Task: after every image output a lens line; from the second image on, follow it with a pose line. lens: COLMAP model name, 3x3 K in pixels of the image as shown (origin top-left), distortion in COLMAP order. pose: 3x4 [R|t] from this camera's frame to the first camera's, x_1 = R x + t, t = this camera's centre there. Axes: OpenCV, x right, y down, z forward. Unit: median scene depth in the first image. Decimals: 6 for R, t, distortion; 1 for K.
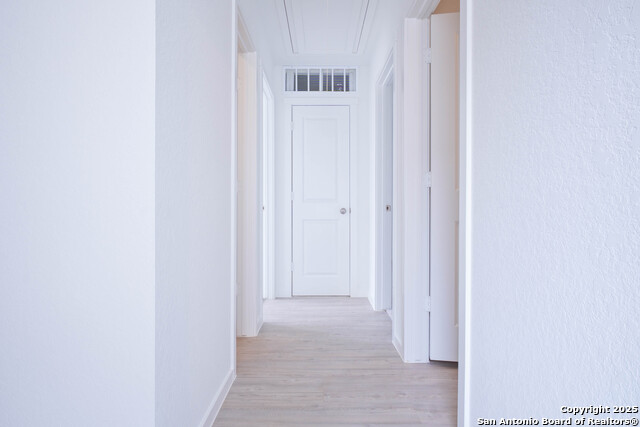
lens RADIAL K [[365.4, 0, 320.0], [0, 365.4, 213.2], [0, 0, 1]] dist [0.003829, 0.000205]
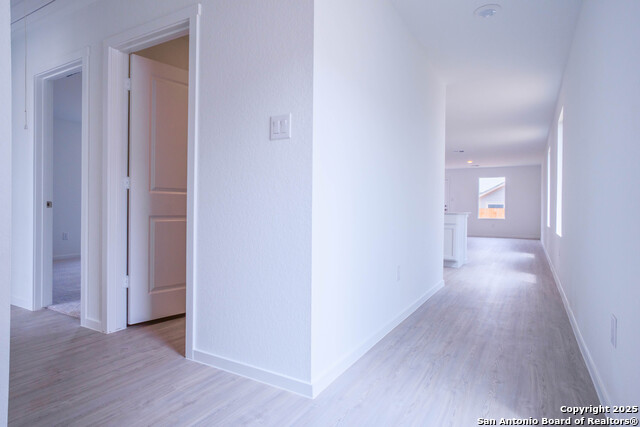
lens RADIAL K [[365.4, 0, 319.9], [0, 365.4, 212.6], [0, 0, 1]] dist [0.003829, 0.000205]
pose [[0.497988, -0.000288, 0.867184, -0.468874], [-0.002966, 0.999994, 0.002036, 0.007093], [-0.867179, -0.003586, 0.497984, -0.201456]]
